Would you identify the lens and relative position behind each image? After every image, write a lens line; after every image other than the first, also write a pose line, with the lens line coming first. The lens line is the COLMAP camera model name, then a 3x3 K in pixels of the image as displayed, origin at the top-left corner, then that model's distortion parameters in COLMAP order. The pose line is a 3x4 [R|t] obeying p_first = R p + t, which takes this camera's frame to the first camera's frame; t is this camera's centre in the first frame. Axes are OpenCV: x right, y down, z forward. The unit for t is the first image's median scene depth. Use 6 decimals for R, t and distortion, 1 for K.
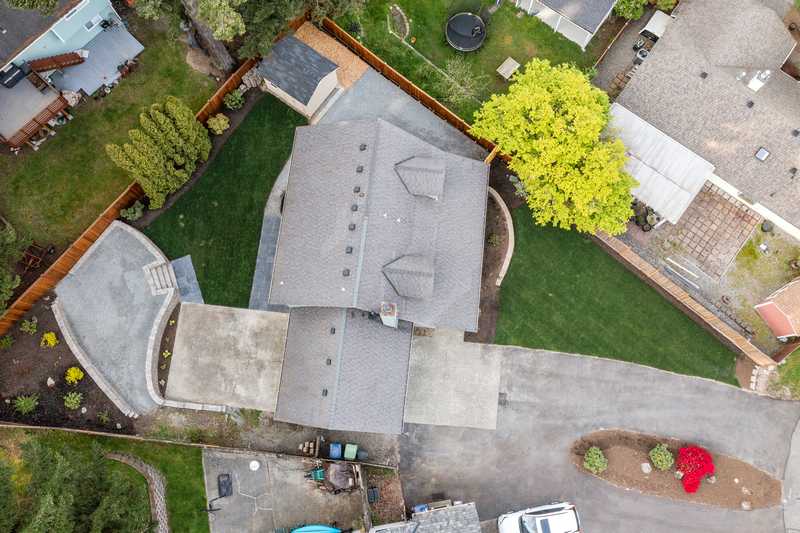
lens RADIAL K [[623.8, 0, 403.5], [0, 623.8, 266.0], [0, 0, 1]] dist [-0.032811, 0.003010]
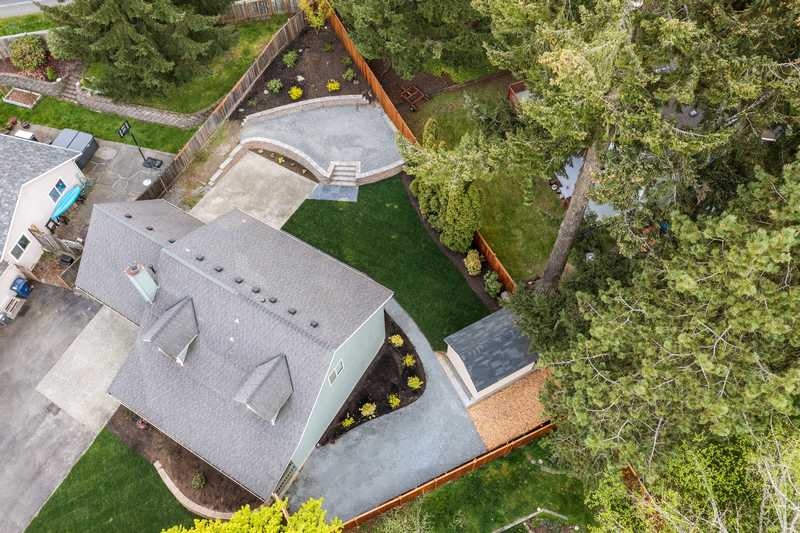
lens RADIAL K [[626.0, 0, 400.0], [0, 626.0, 266.5], [0, 0, 1]] dist [-0.026637, 0.002979]
pose [[-0.426744, 0.782138, -0.454037, 0.188818], [-0.878807, -0.240104, 0.412369, -0.554825], [0.213513, 0.574986, 0.789812, 0.259618]]
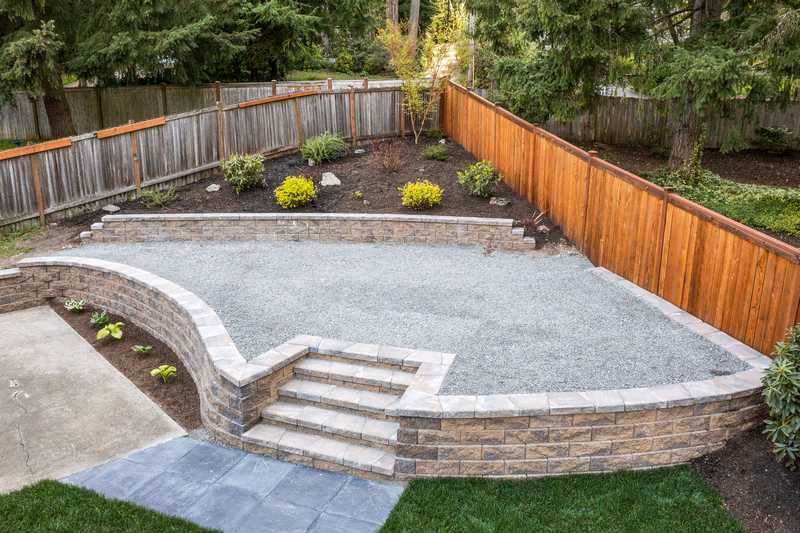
lens RADIAL K [[626.0, 0, 400.0], [0, 626.0, 266.5], [0, 0, 1]] dist [-0.026637, 0.002979]
pose [[-0.667496, 0.205019, -0.715833, -0.281252], [-0.725684, 0.036278, 0.687071, -0.117346], [0.166832, 0.978085, 0.124564, 0.952237]]
